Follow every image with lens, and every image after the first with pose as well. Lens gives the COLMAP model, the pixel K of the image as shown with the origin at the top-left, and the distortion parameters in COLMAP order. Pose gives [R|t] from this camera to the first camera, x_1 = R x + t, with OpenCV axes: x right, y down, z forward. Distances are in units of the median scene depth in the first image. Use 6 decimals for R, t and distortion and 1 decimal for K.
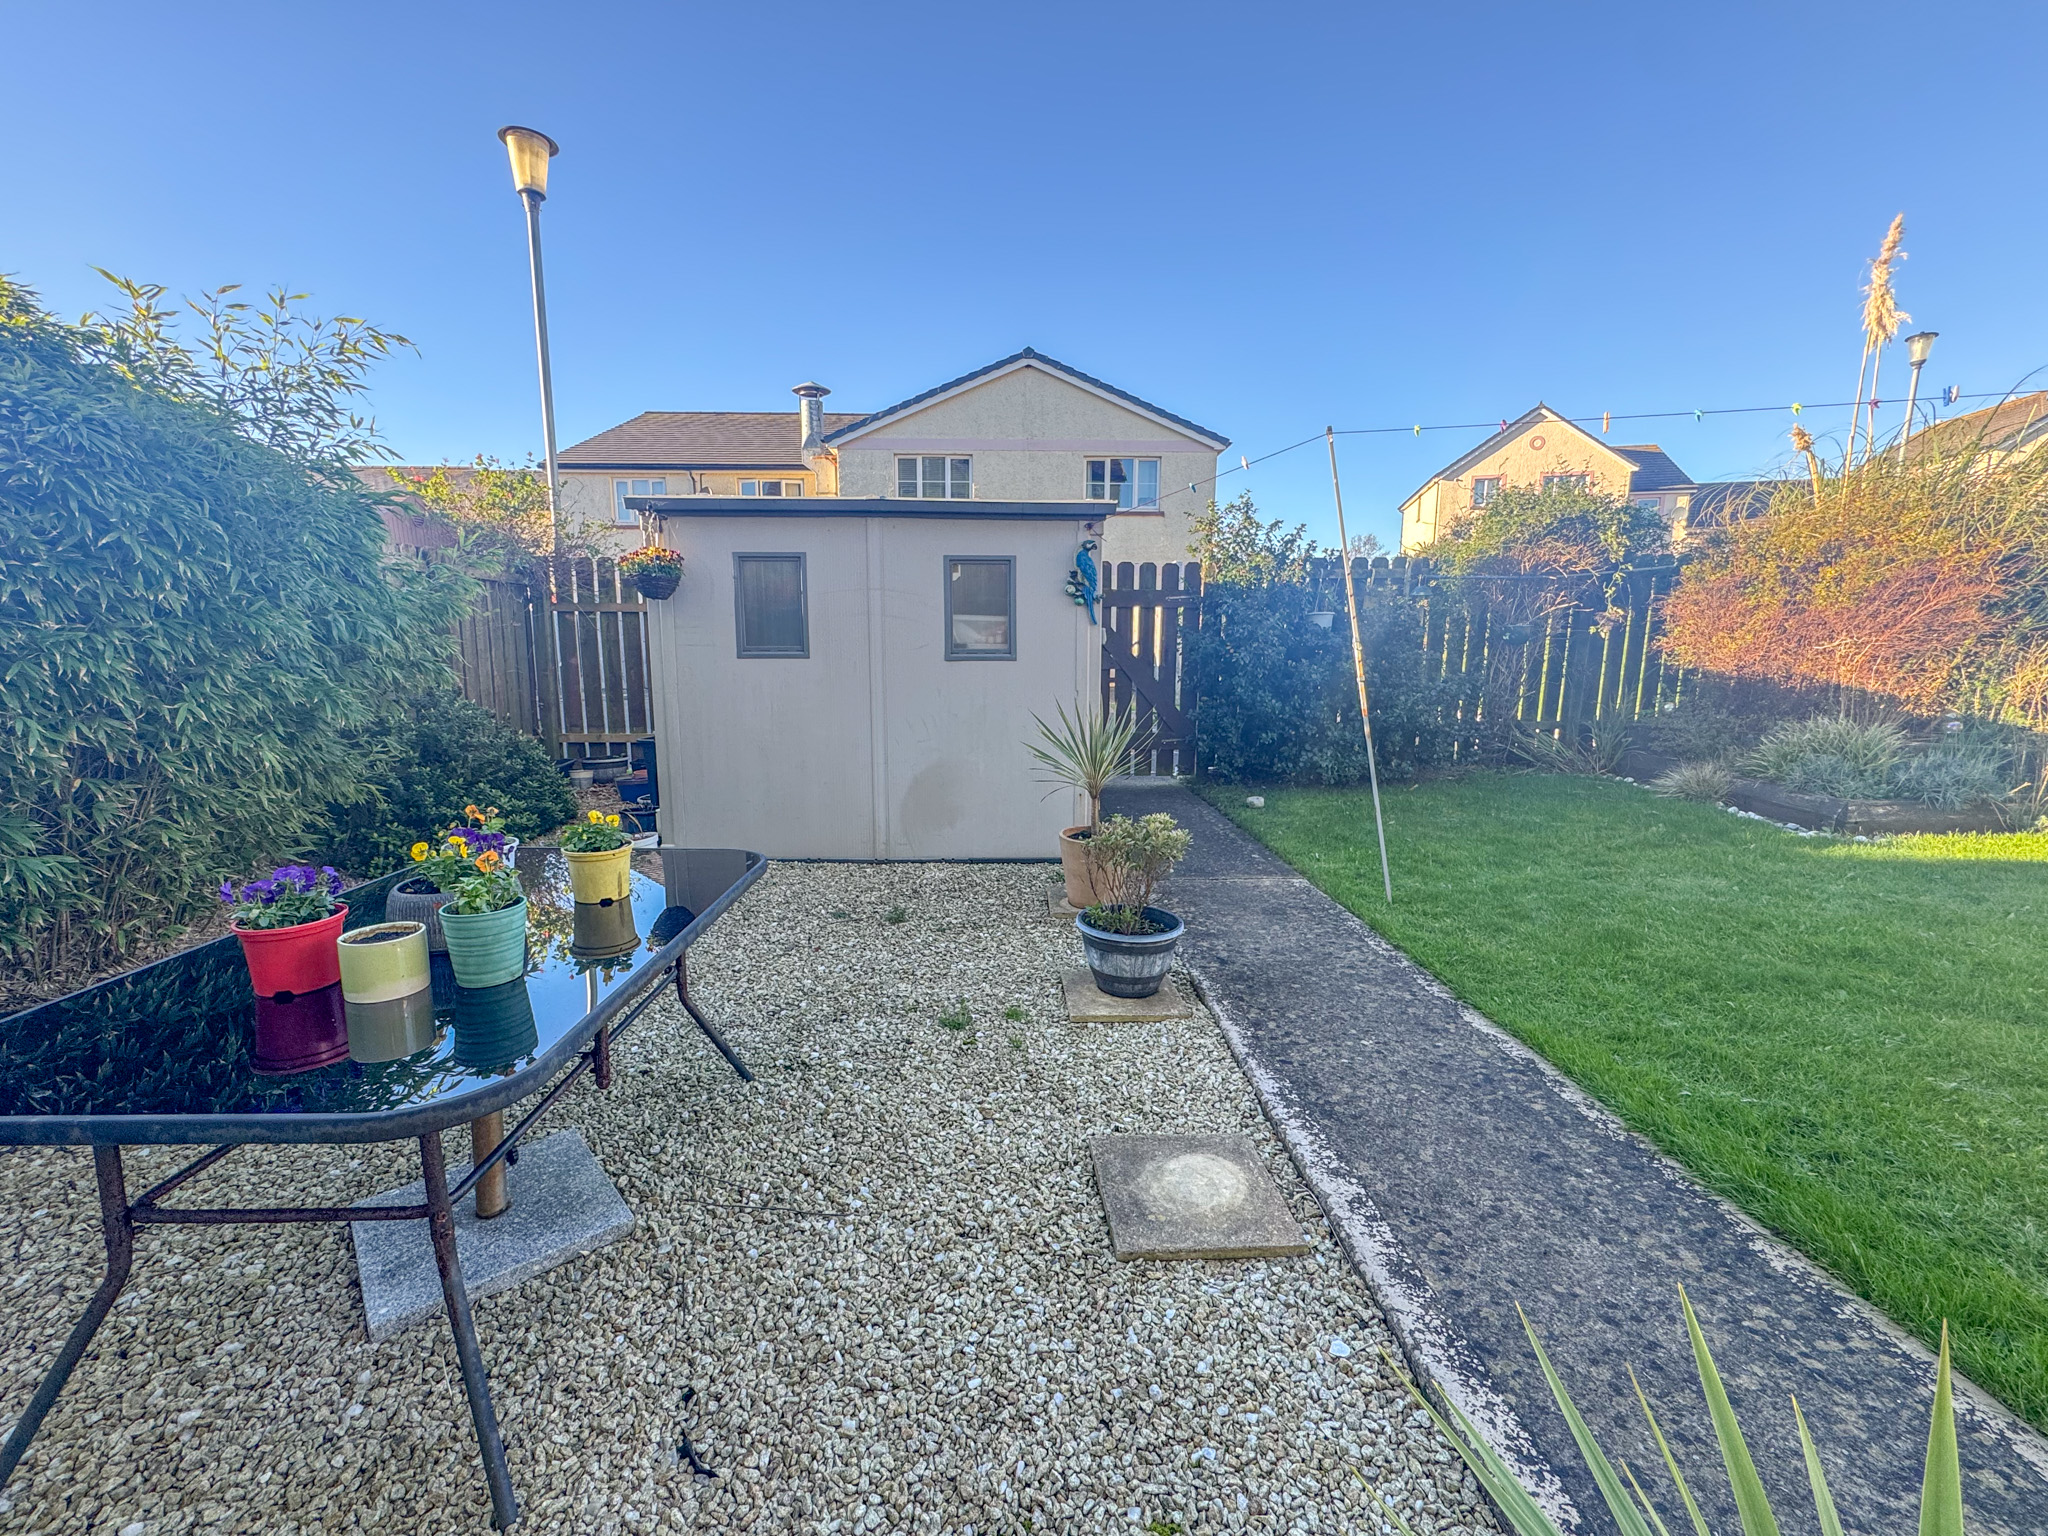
lens RADIAL K [[839.3, 0, 1024.0], [0, 839.3, 768.0], [0, 0, 1]] dist [-0.000771, 0.000050]
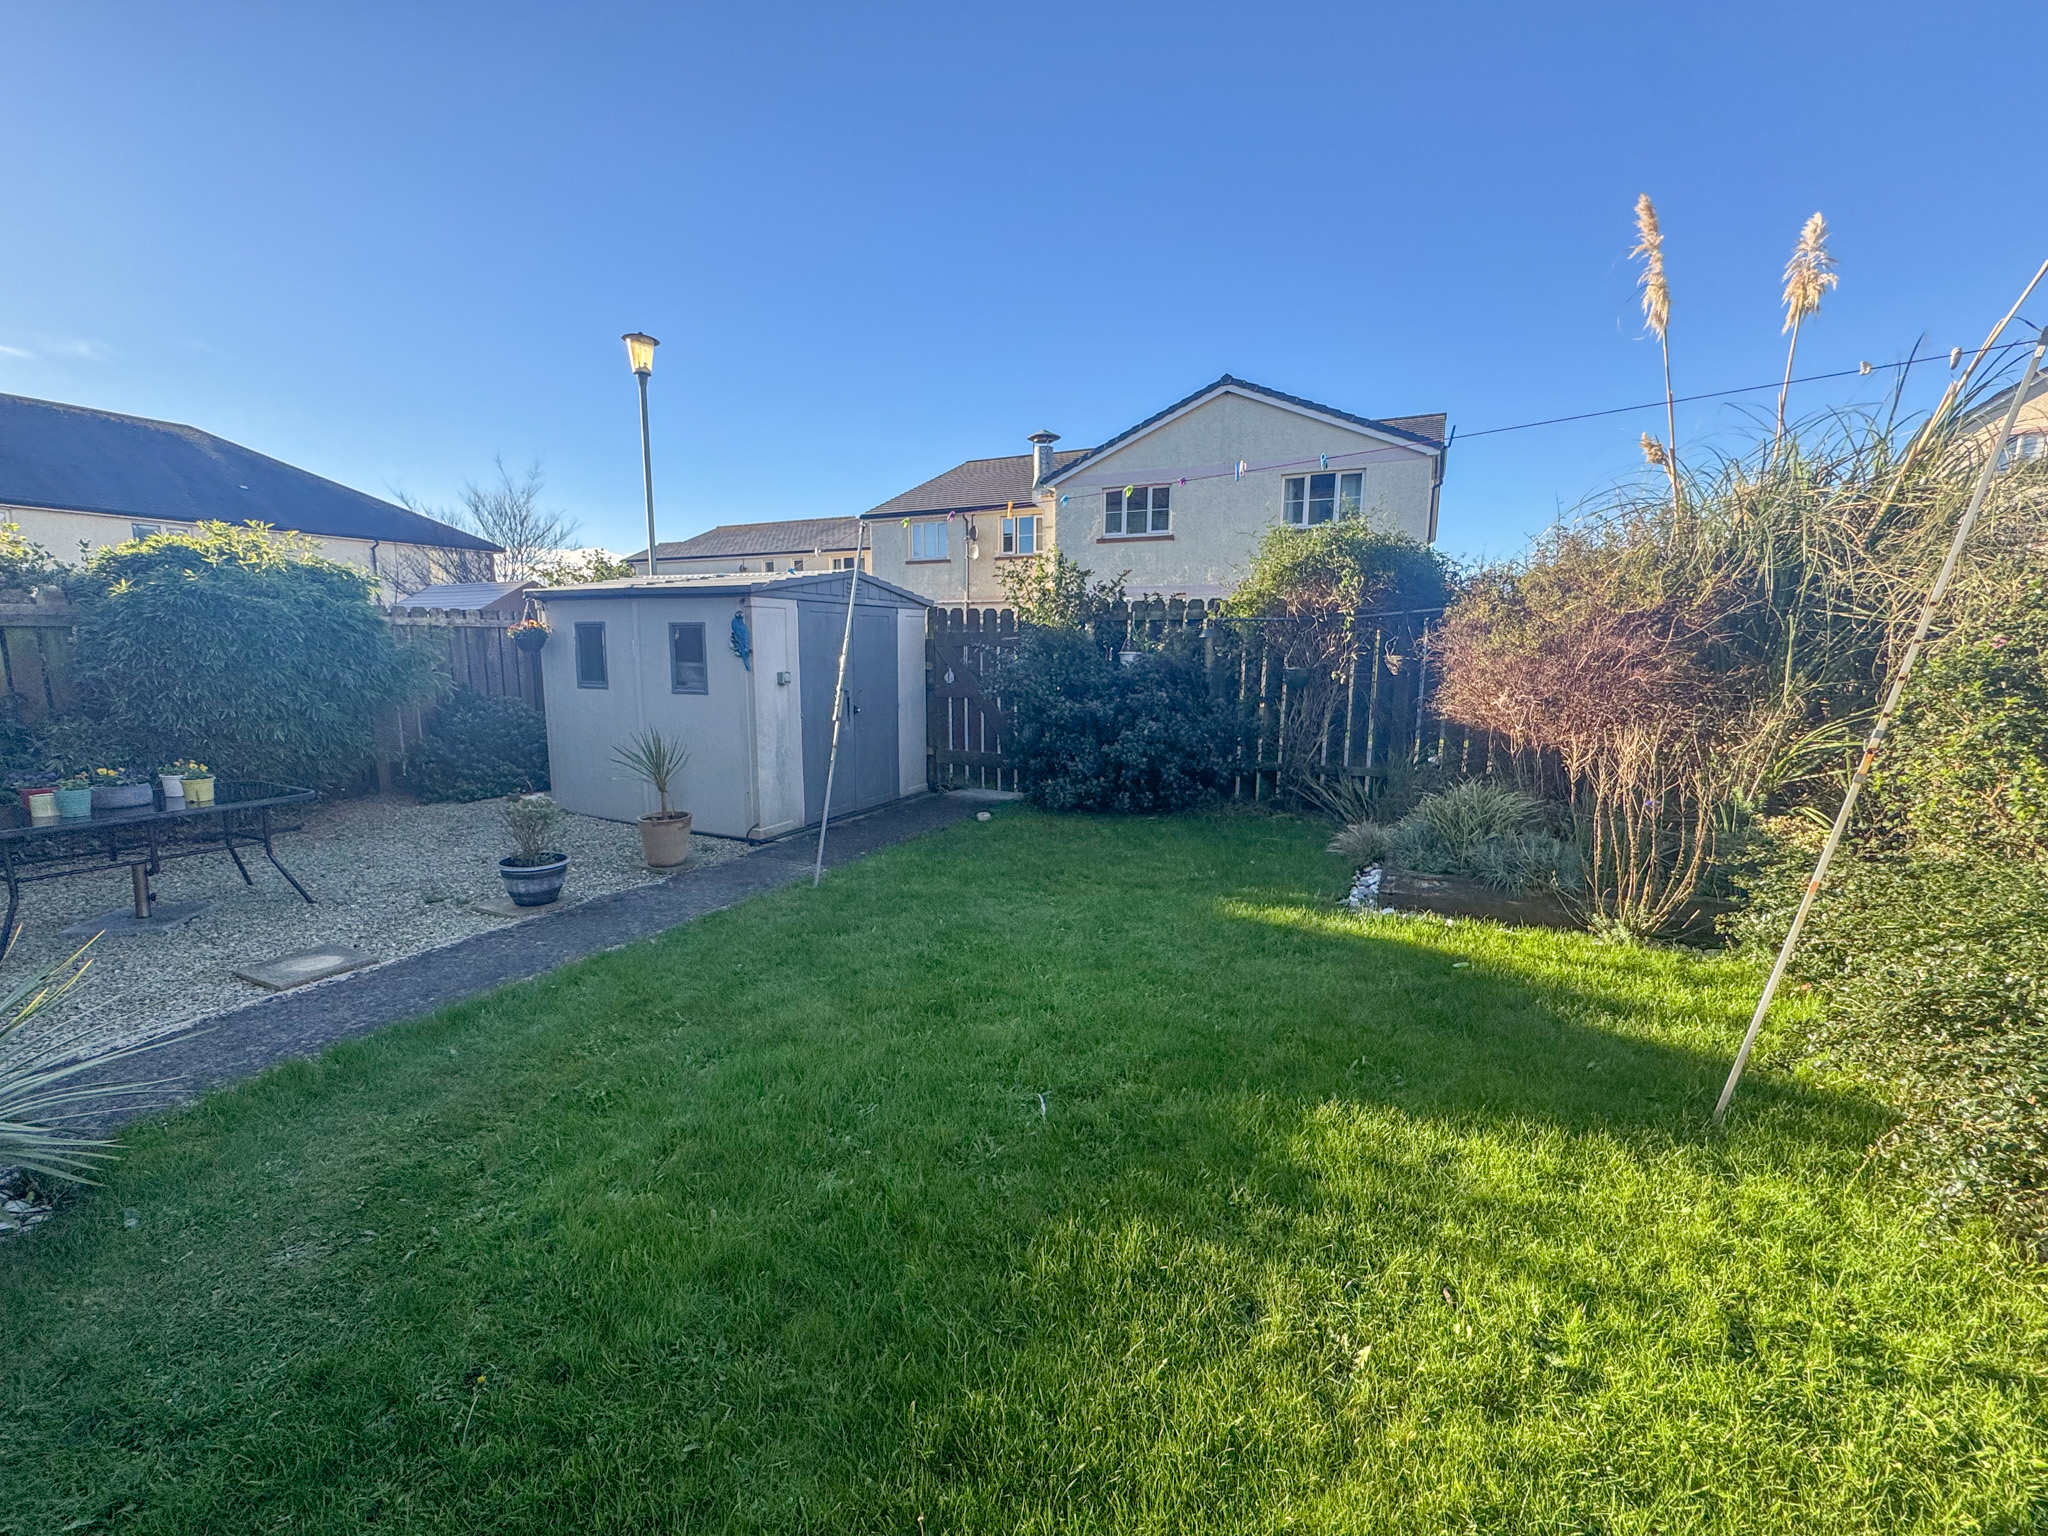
lens RADIAL K [[835.8, 0, 1032.8], [0, 835.8, 767.6], [0, 0, 1]] dist [-0.001497, -0.000110]
pose [[0.888082, 0.071792, -0.454044, 1.087563], [-0.075168, 0.997114, 0.010638, -0.057962], [0.453497, 0.024682, 0.890916, -0.016721]]
